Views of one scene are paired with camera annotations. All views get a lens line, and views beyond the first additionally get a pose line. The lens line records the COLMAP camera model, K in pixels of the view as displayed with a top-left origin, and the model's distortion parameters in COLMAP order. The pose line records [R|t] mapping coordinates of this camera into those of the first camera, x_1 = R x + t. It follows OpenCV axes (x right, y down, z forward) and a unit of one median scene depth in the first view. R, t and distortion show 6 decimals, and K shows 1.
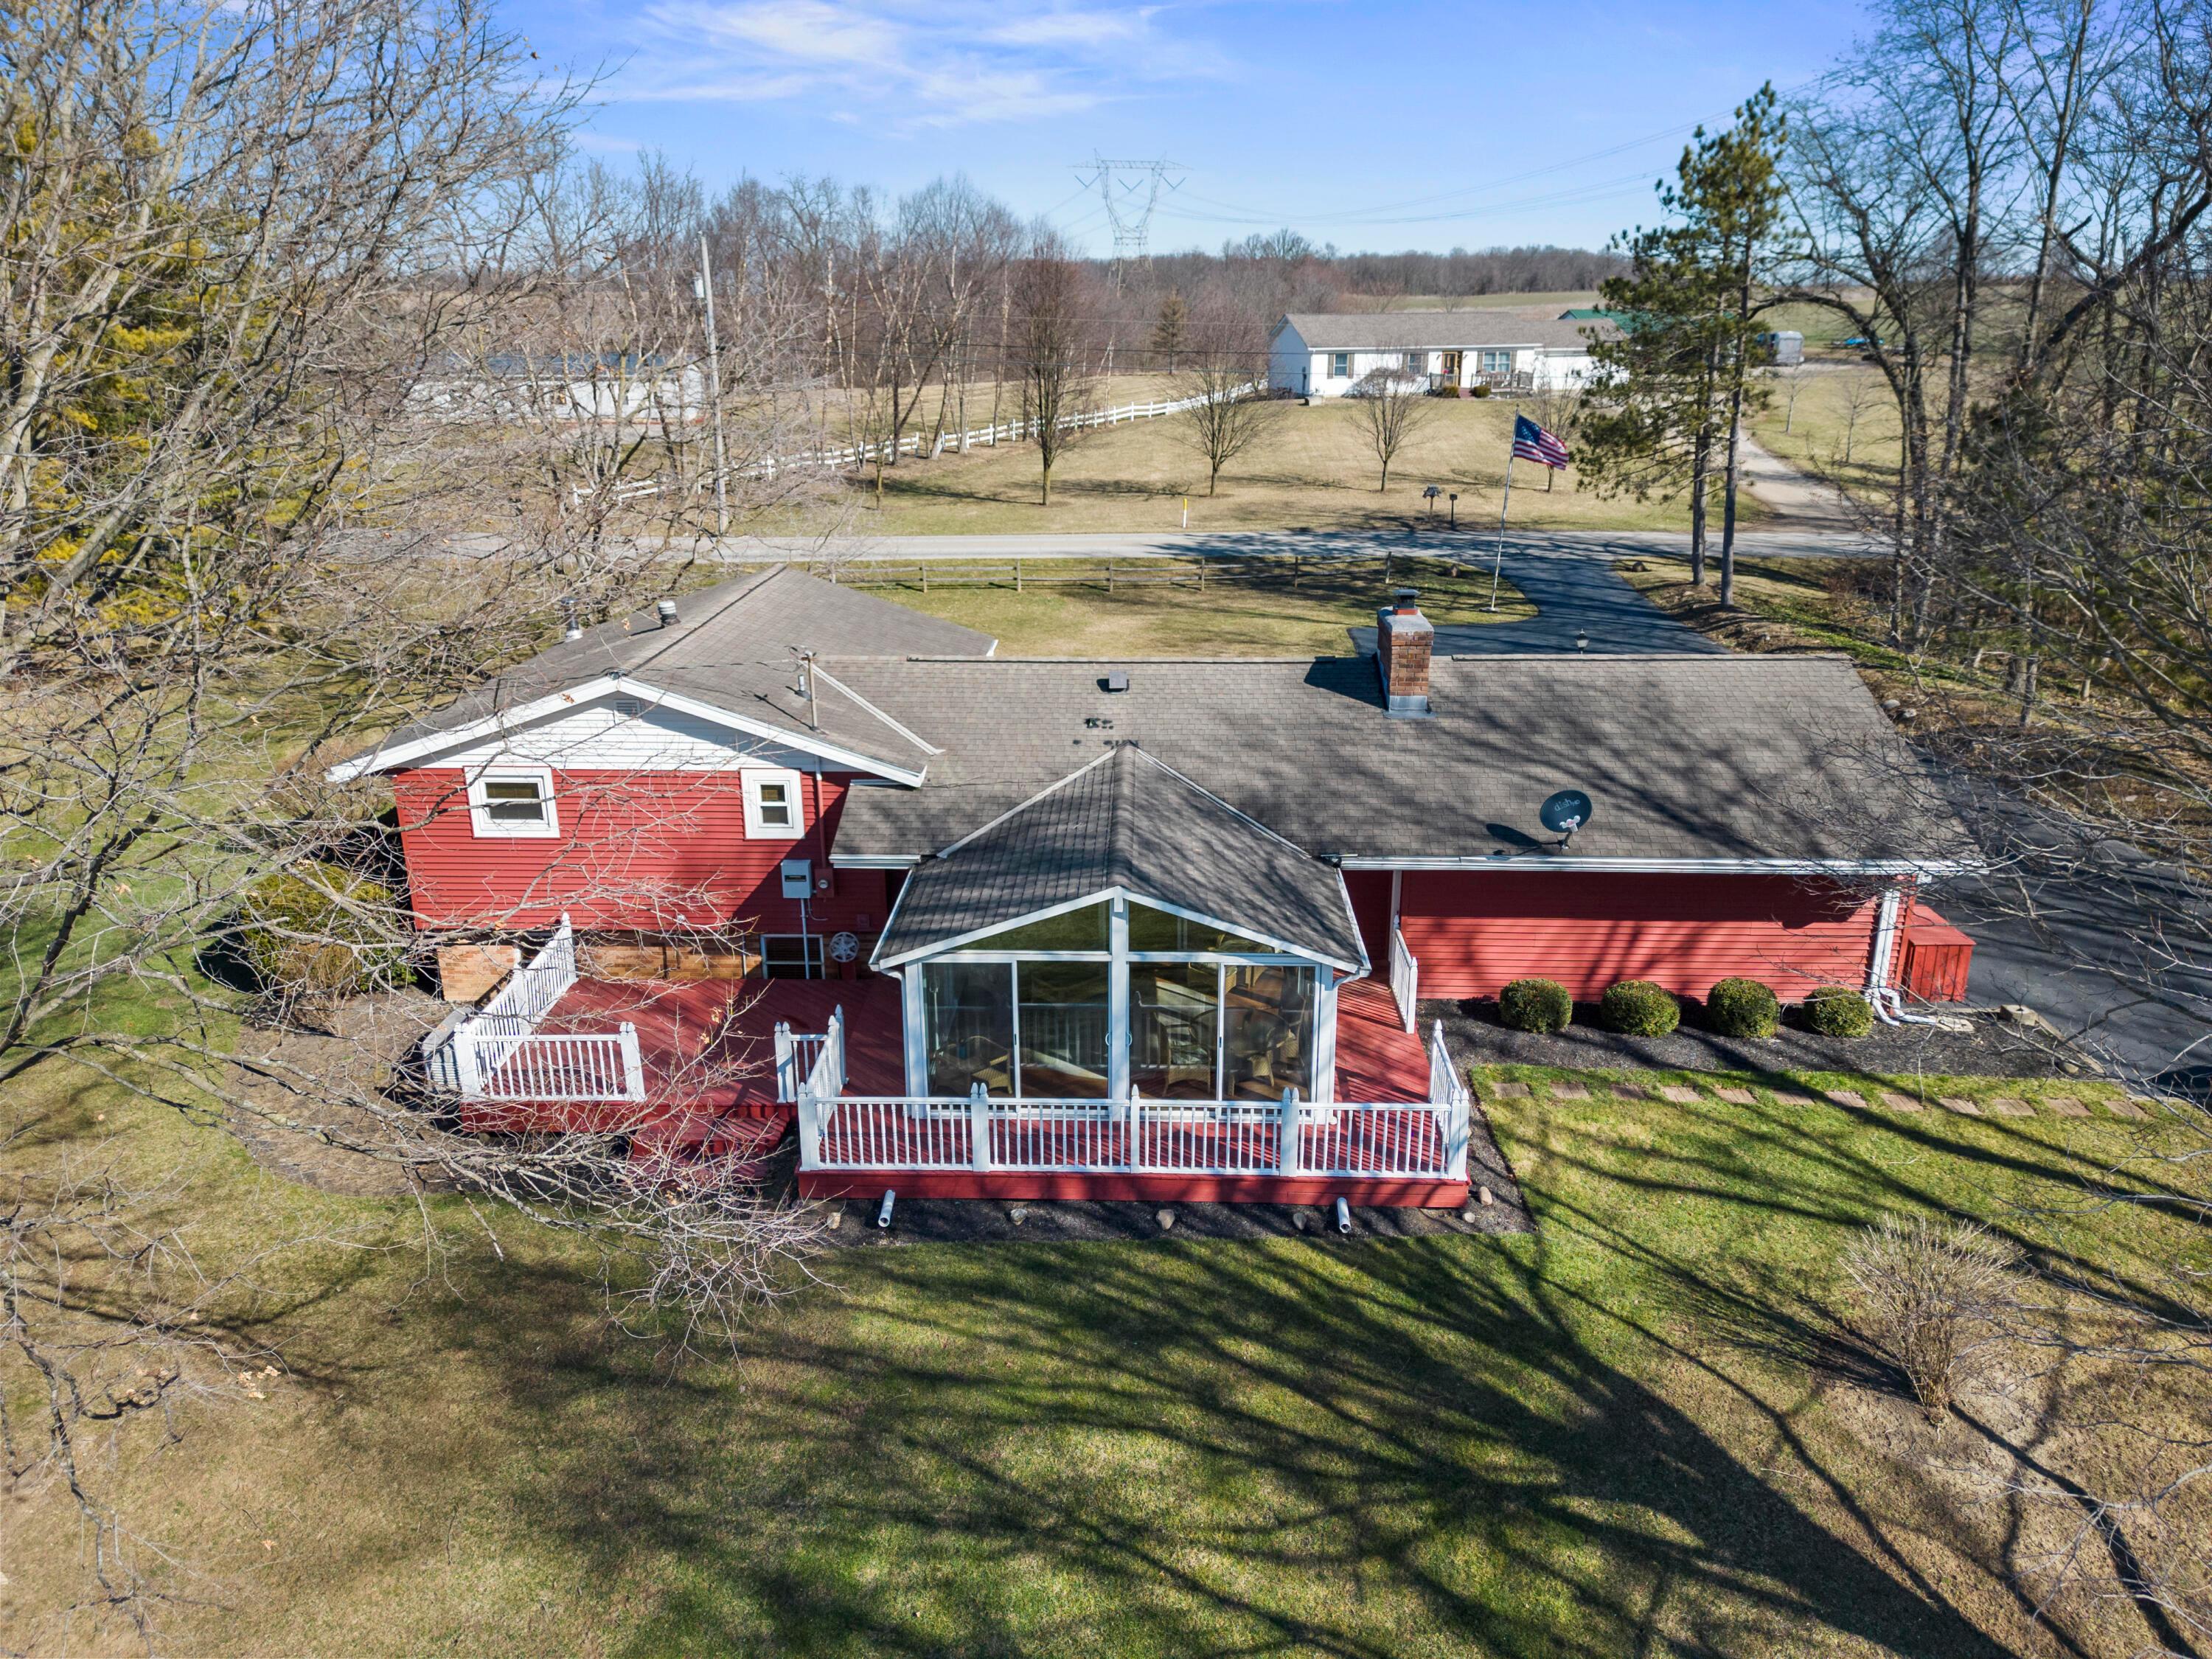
lens RADIAL K [[1525.8, 0, 1106.0], [0, 1525.8, 829.5], [0, 0, 1]] dist [0.076101, -0.090251]
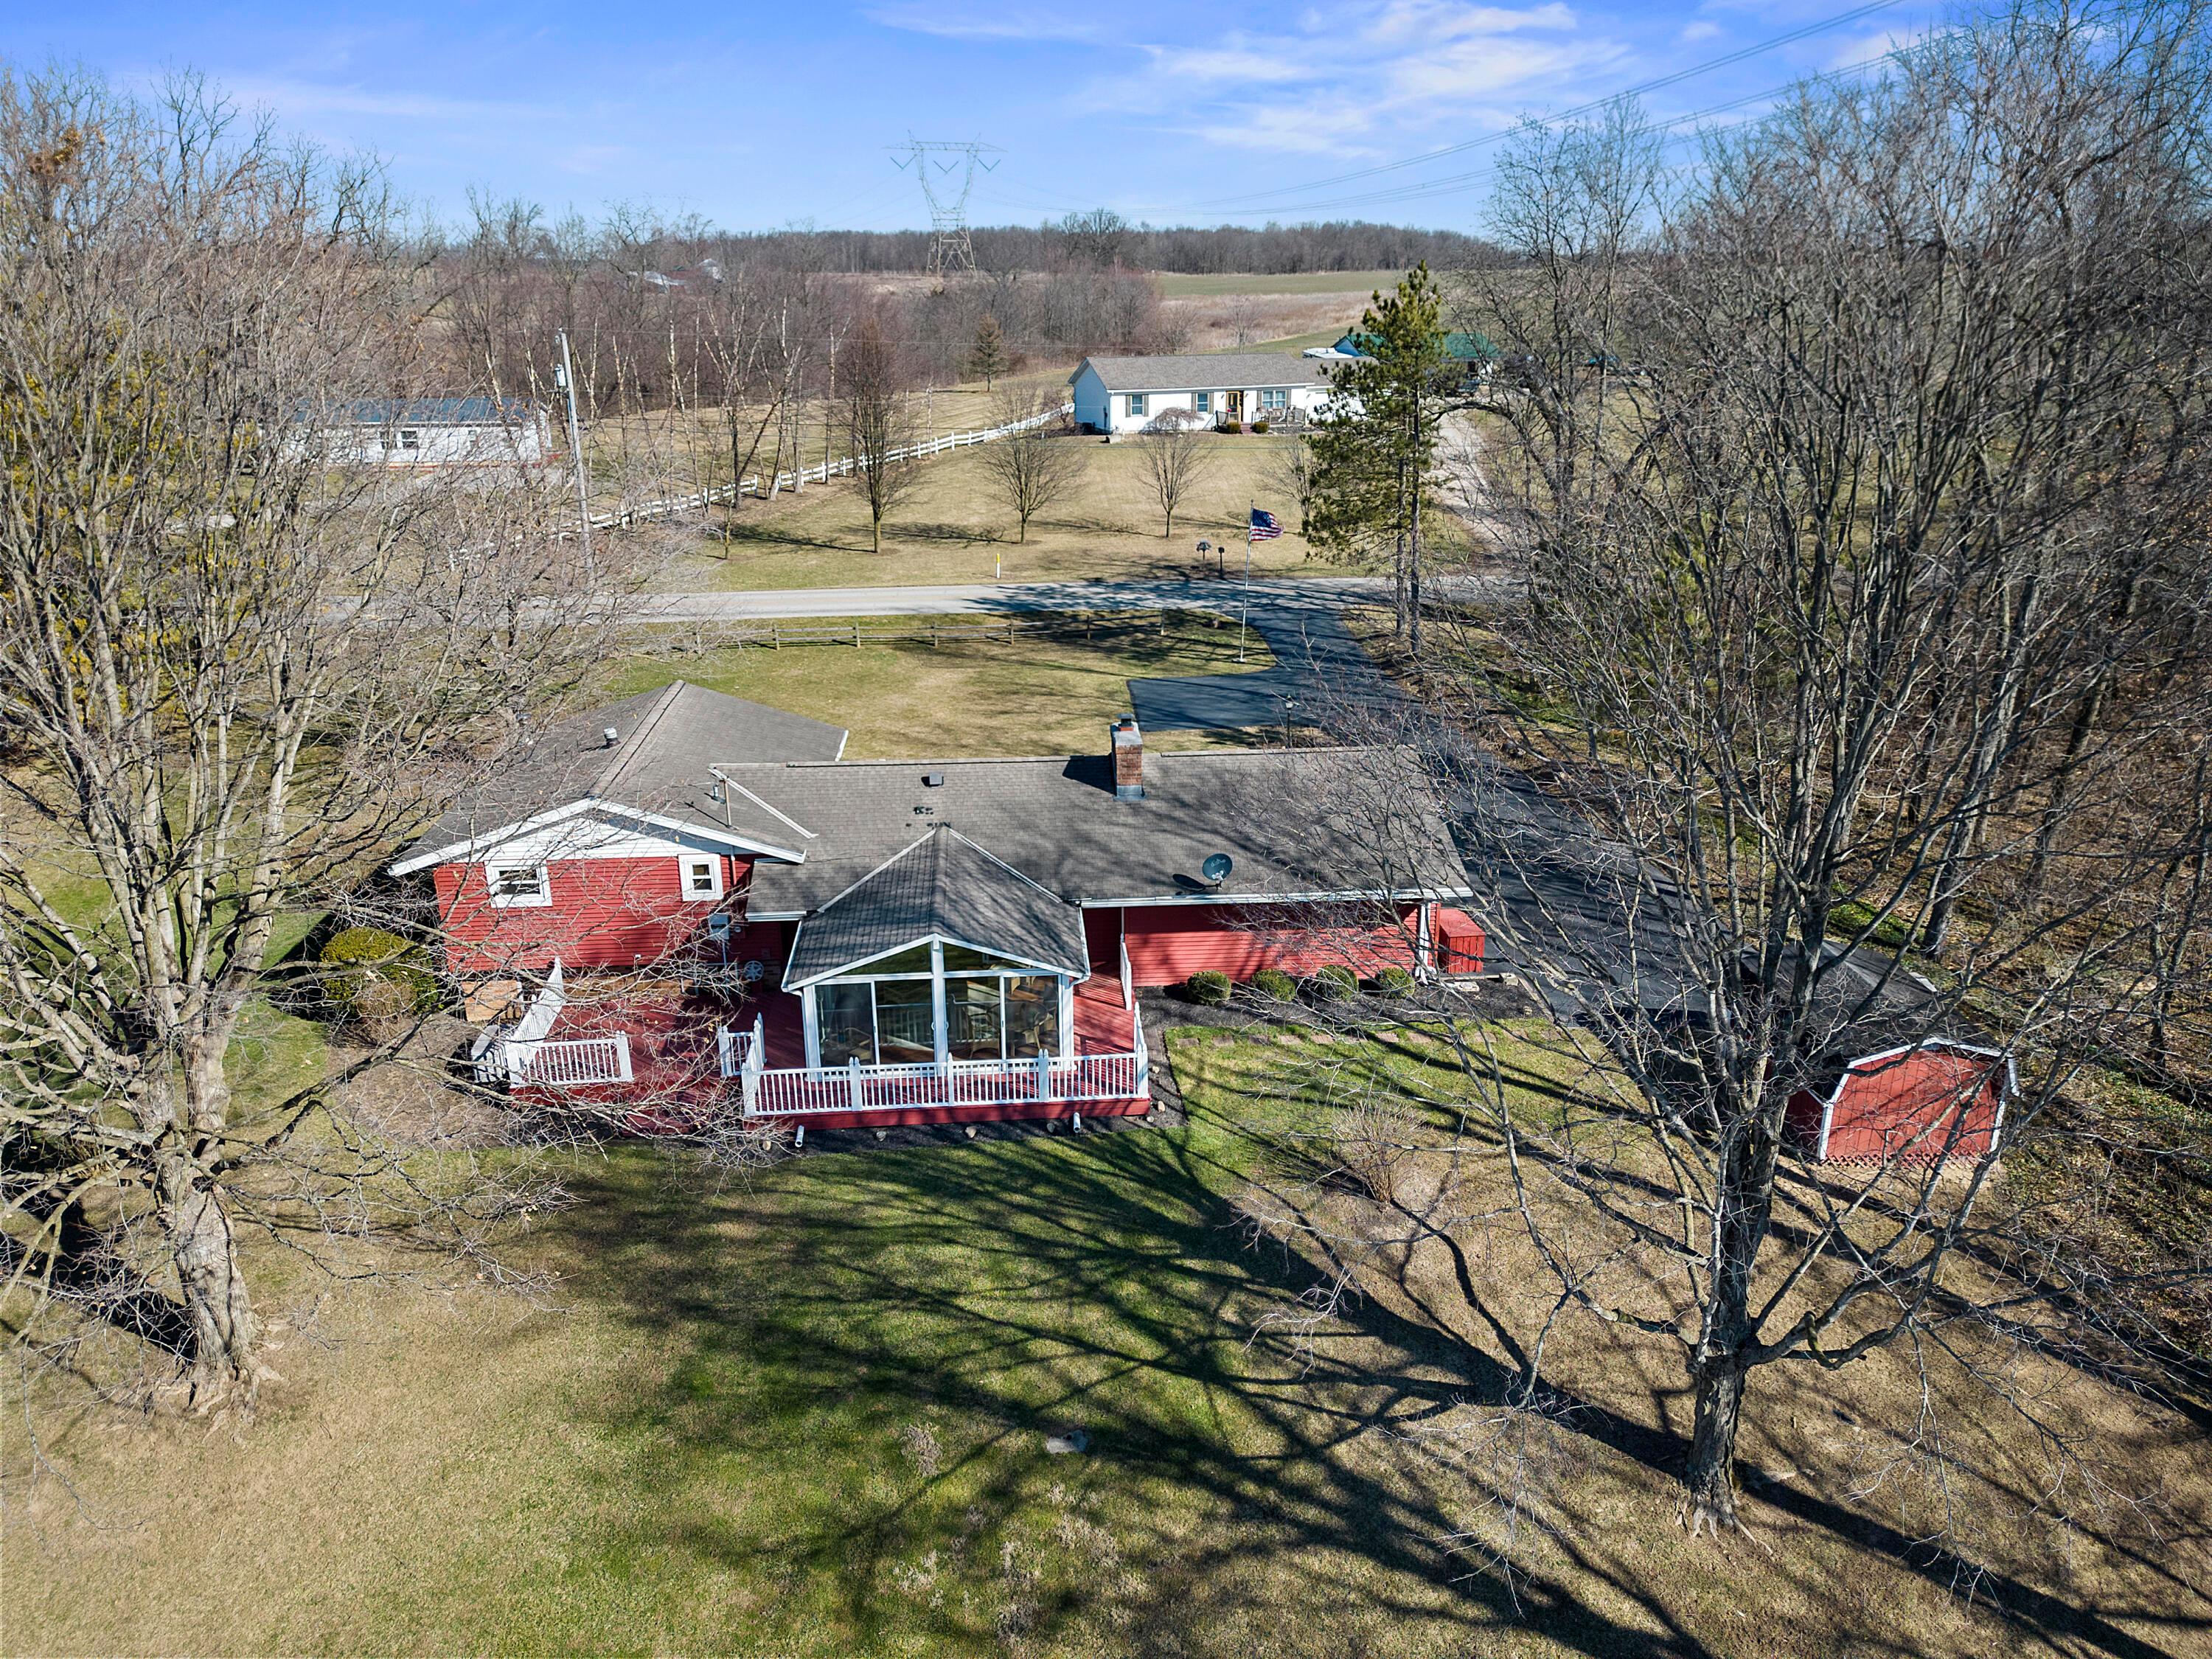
lens RADIAL K [[1525.8, 0, 1106.0], [0, 1525.8, 829.5], [0, 0, 1]] dist [0.076101, -0.090251]
pose [[0.994143, -0.038086, 0.101142, 0.025464], [0.035925, 0.999088, 0.023094, -0.093357], [-0.101929, -0.019326, 0.994604, -0.574914]]
